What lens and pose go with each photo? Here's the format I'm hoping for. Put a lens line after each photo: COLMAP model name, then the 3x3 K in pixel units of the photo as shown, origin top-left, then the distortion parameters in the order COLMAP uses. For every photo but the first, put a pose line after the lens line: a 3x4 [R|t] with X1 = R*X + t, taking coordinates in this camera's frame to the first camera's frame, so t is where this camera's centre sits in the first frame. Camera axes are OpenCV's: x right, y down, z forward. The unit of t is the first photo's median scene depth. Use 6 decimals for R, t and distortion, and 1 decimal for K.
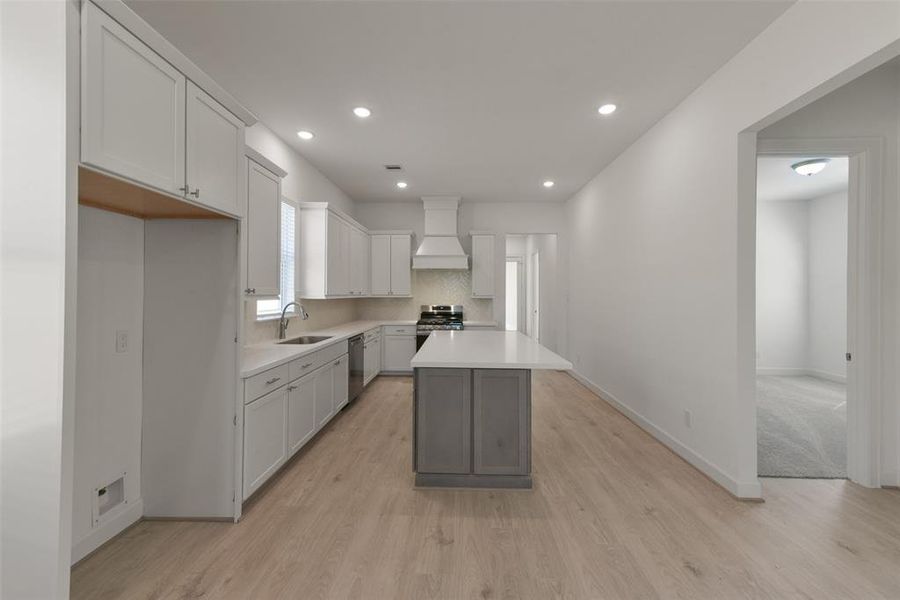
lens RADIAL K [[357.7, 0, 451.3], [0, 357.7, 297.5], [0, 0, 1]] dist [0.001914, 0.000116]
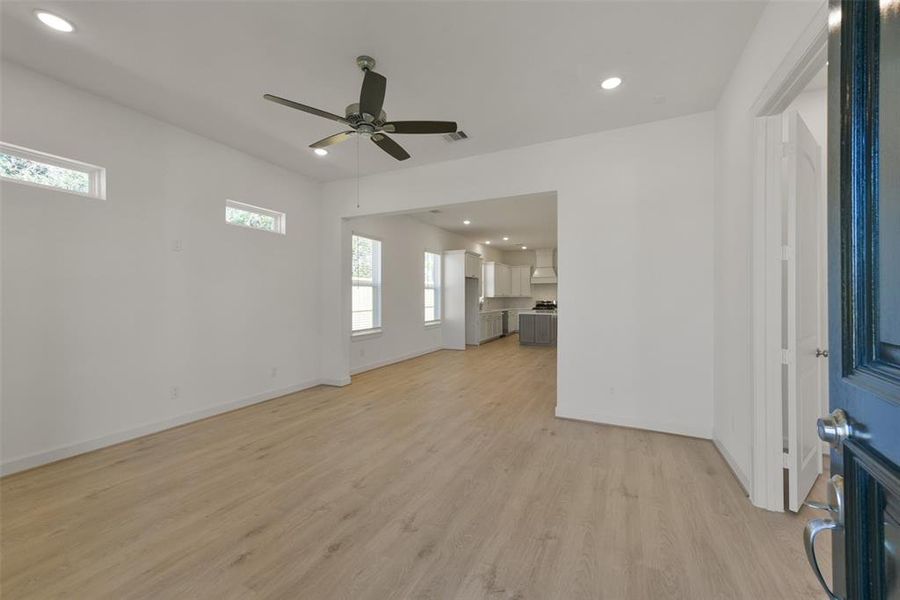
lens RADIAL K [[357.7, 0, 451.3], [0, 357.7, 297.5], [0, 0, 1]] dist [0.001914, 0.000116]
pose [[0.914156, -0.015127, -0.405080, 0.324406], [0.010562, 0.999853, -0.013500, 0.027522], [0.405225, 0.008062, 0.914182, -1.152754]]
